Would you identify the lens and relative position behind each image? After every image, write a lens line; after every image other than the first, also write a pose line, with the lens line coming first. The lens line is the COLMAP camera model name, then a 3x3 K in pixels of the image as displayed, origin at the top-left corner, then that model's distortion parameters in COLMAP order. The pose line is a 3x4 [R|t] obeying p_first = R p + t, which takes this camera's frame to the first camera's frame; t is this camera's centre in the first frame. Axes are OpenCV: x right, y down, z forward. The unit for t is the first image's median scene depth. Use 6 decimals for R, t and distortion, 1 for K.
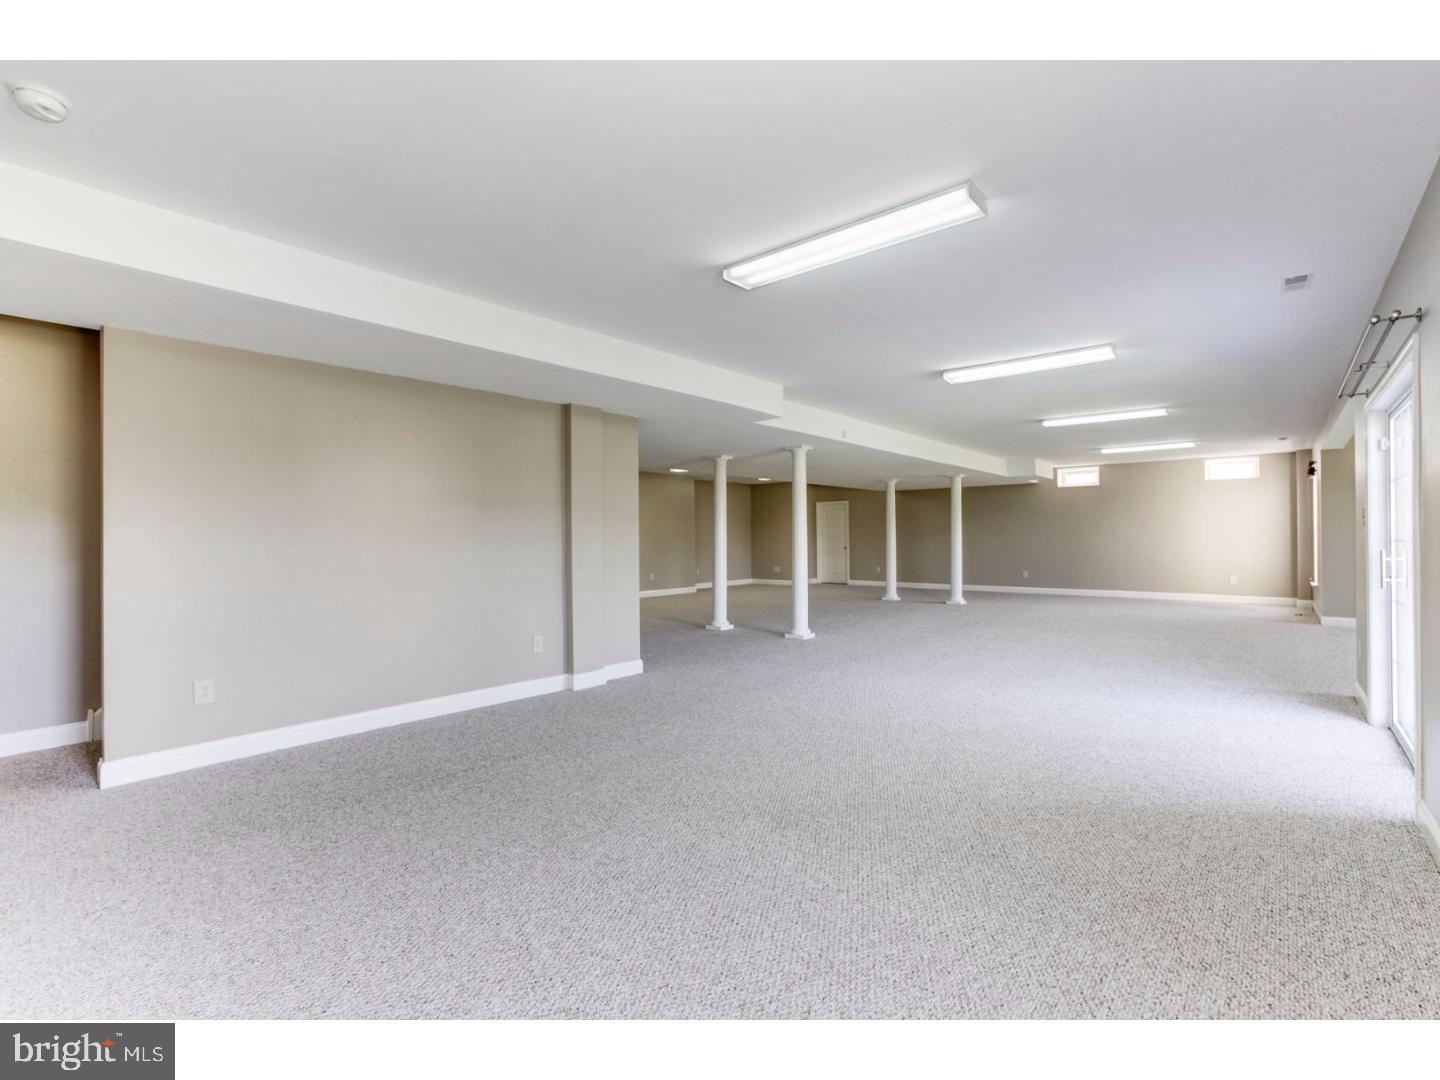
lens RADIAL K [[649.8, 0, 712.6], [0, 649.8, 535.8], [0, 0, 1]] dist [-0.022373, 0.000207]
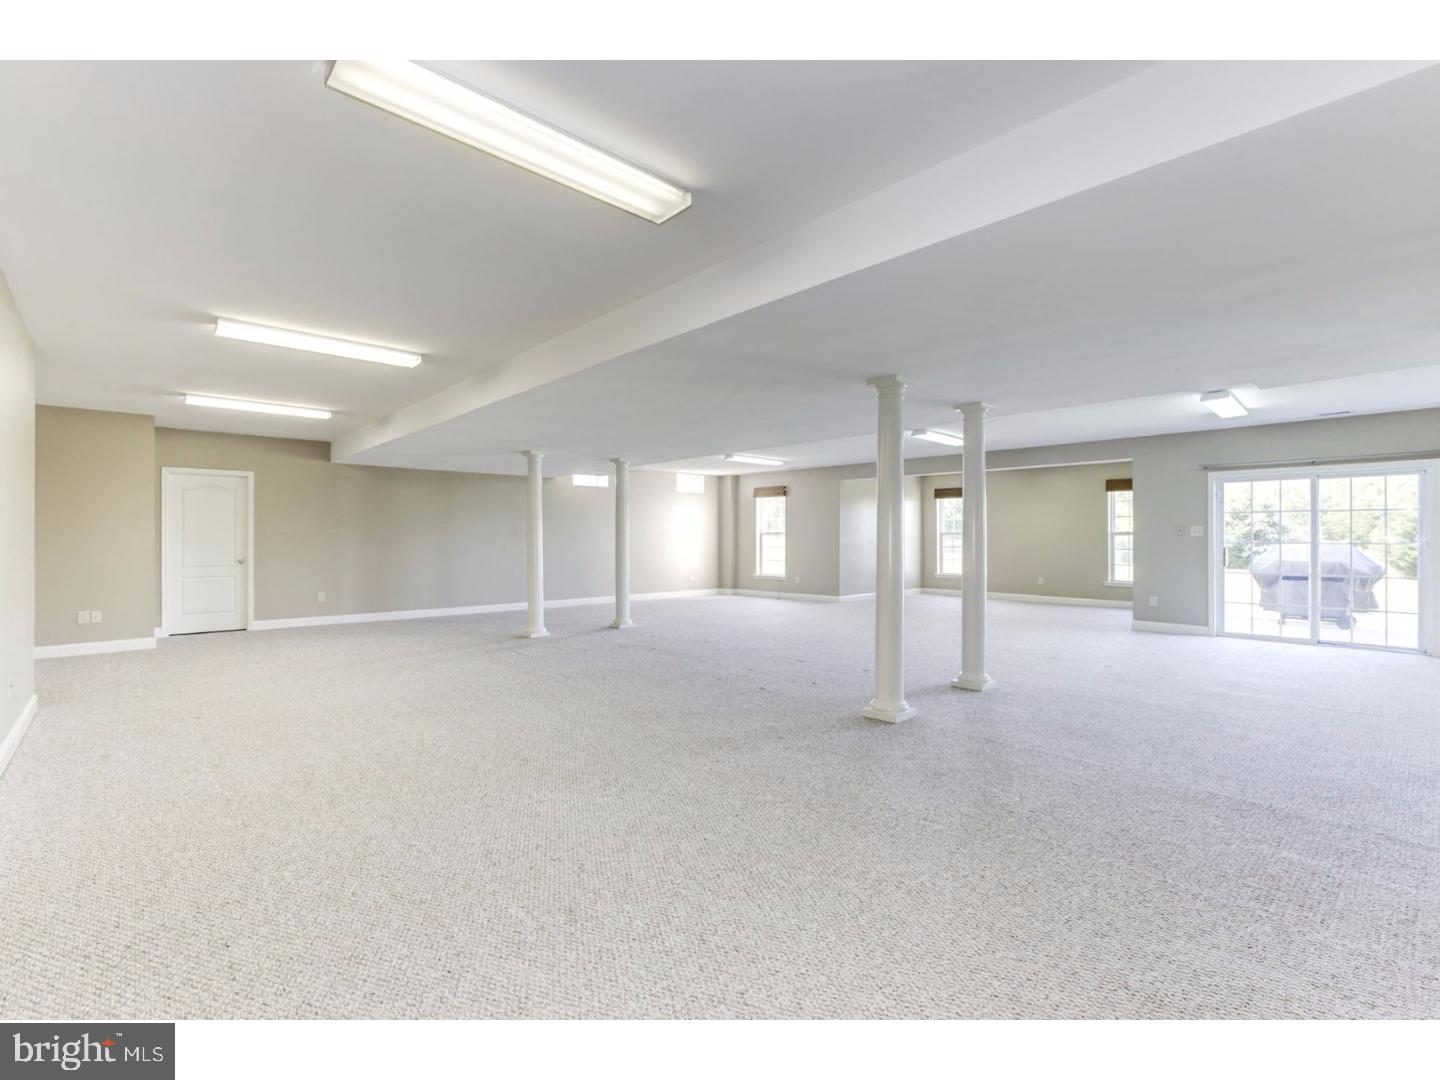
lens RADIAL K [[649.8, 0, 712.6], [0, 649.8, 535.8], [0, 0, 1]] dist [-0.022373, 0.000207]
pose [[0.101366, 0.011844, 0.994779, -0.398498], [-0.003574, 0.999927, -0.011541, 0.005115], [-0.994843, -0.002386, 0.101401, 0.861778]]
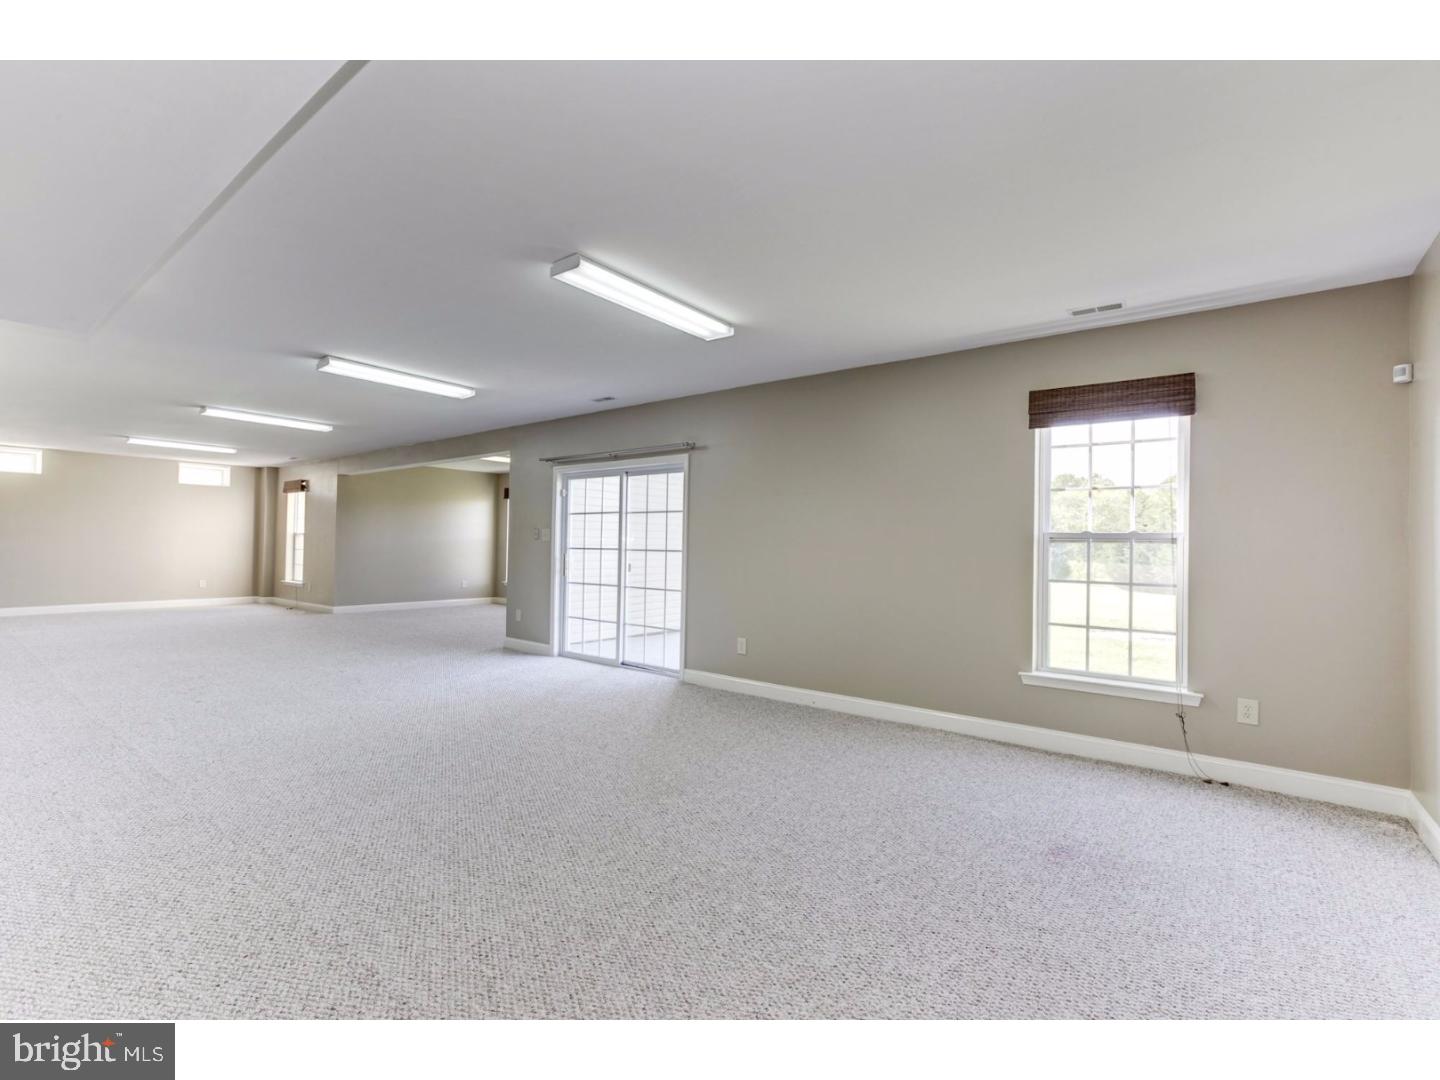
lens RADIAL K [[649.8, 0, 712.6], [0, 649.8, 535.8], [0, 0, 1]] dist [-0.022373, 0.000207]
pose [[-0.050072, 0.023067, 0.998479, -0.261696], [-0.017042, 0.999568, -0.023947, 0.002969], [-0.998600, -0.018216, -0.049657, 0.242855]]
